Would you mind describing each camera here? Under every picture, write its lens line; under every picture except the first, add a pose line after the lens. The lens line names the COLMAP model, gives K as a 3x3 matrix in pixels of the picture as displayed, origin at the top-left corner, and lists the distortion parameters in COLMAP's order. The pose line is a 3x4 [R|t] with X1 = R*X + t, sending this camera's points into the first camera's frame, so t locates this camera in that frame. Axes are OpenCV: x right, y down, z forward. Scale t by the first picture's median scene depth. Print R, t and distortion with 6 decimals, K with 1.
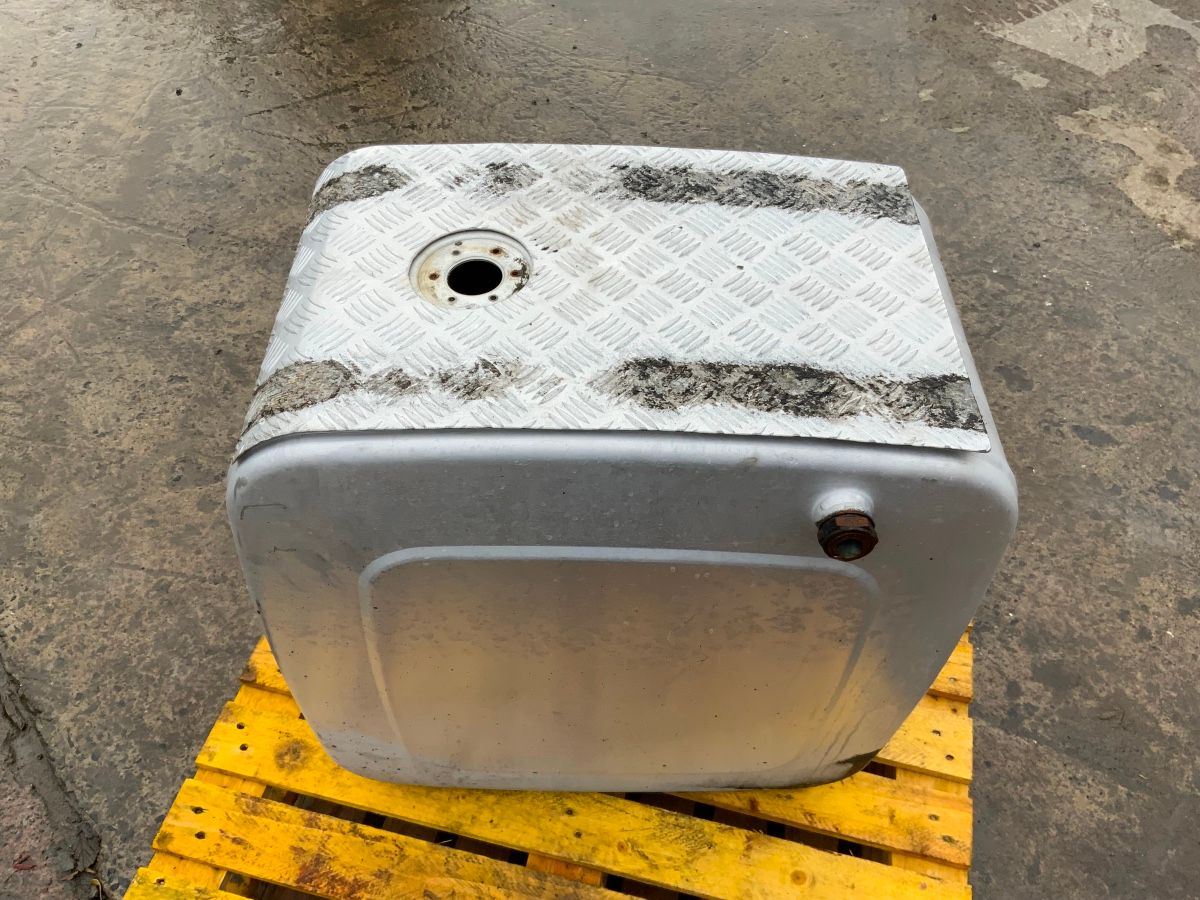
lens RADIAL K [[994.4, 0, 597.9], [0, 994.4, 451.0], [0, 0, 1]] dist [0.051075, -0.102103]
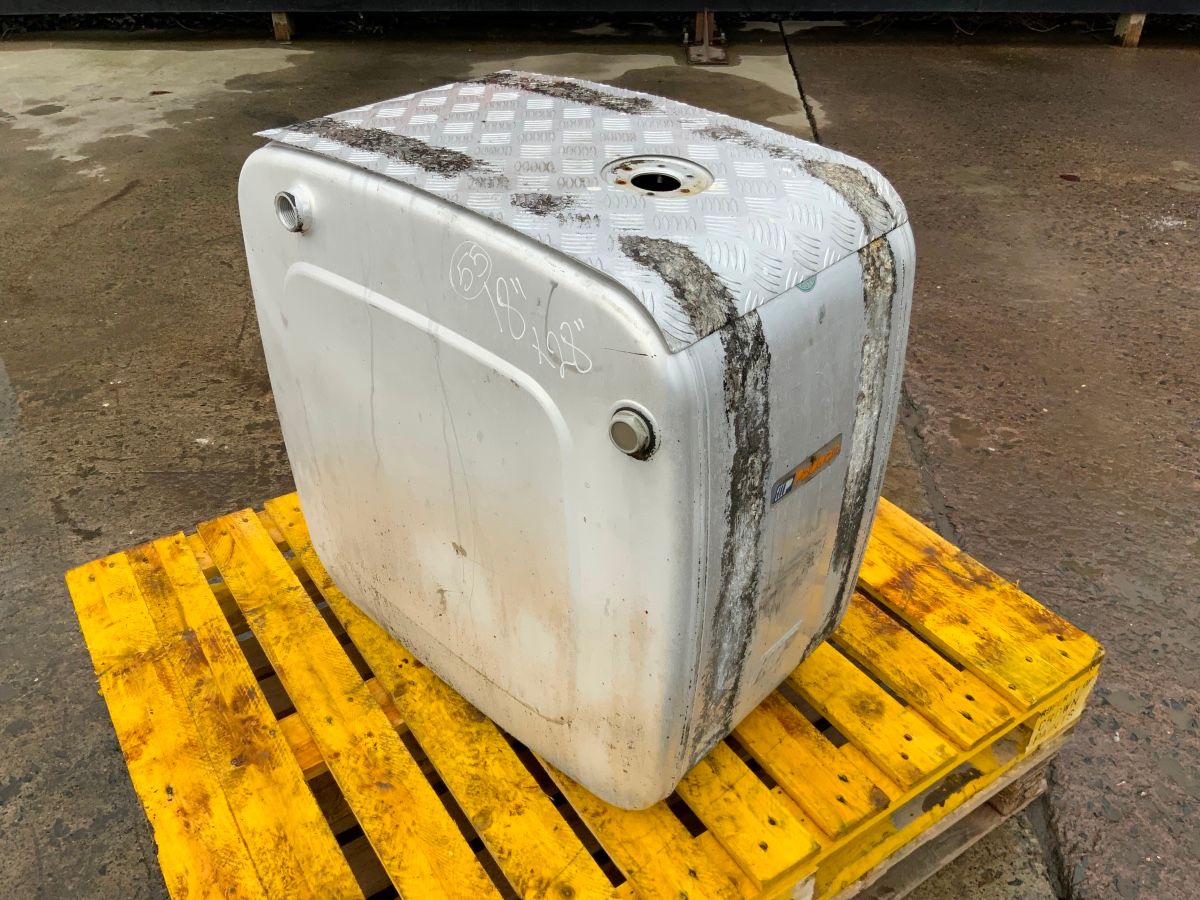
lens RADIAL K [[994.4, 0, 597.9], [0, 994.4, 451.0], [0, 0, 1]] dist [0.051075, -0.102103]
pose [[-0.734027, -0.420527, 0.533256, -0.564584], [0.502099, 0.192666, 0.843076, -0.771445], [-0.457276, 0.886587, 0.069724, 0.869995]]
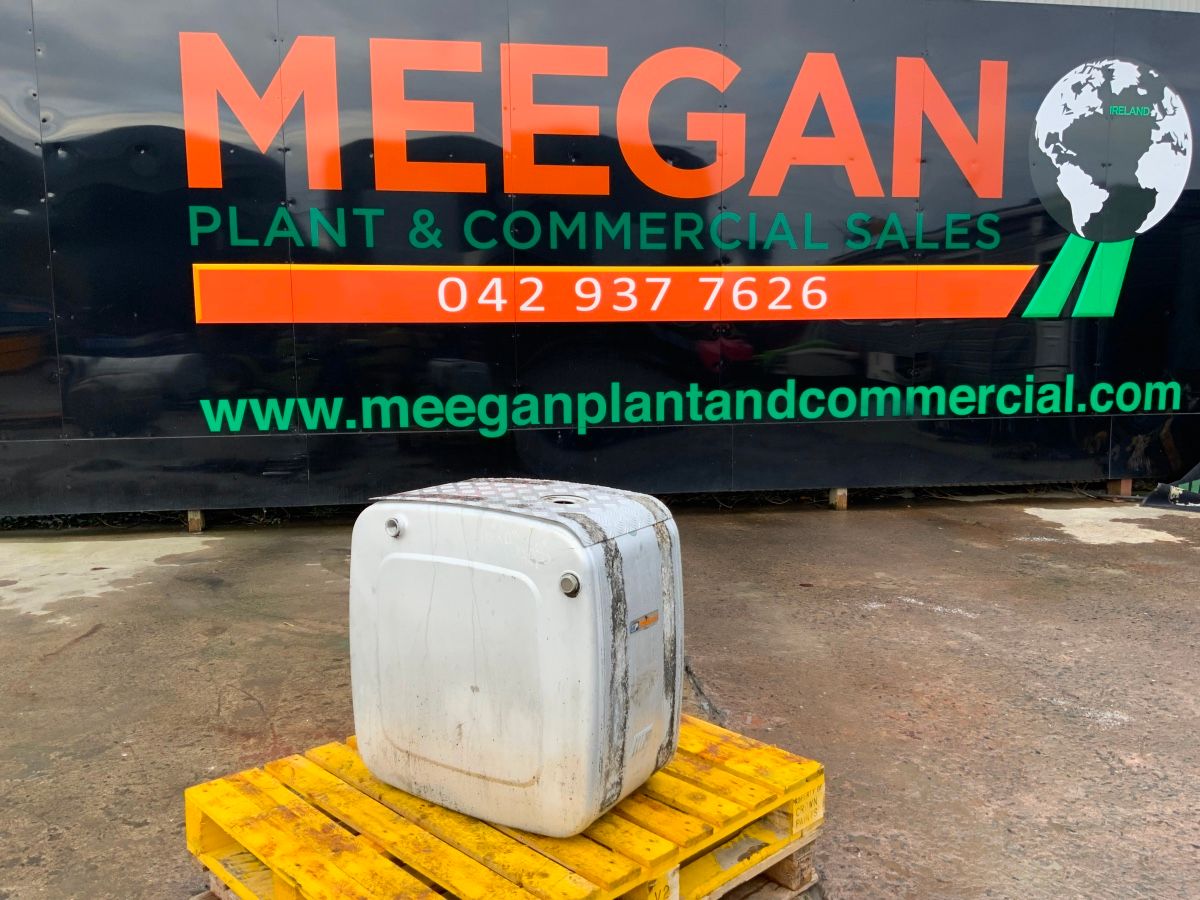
lens RADIAL K [[985.7, 0, 599.7], [0, 985.7, 442.7], [0, 0, 1]] dist [0.094912, -0.201818]
pose [[-0.846208, -0.097369, 0.523882, -1.076897], [0.387370, 0.562695, 0.730287, -1.477597], [-0.365893, 0.820910, -0.438439, 1.391741]]
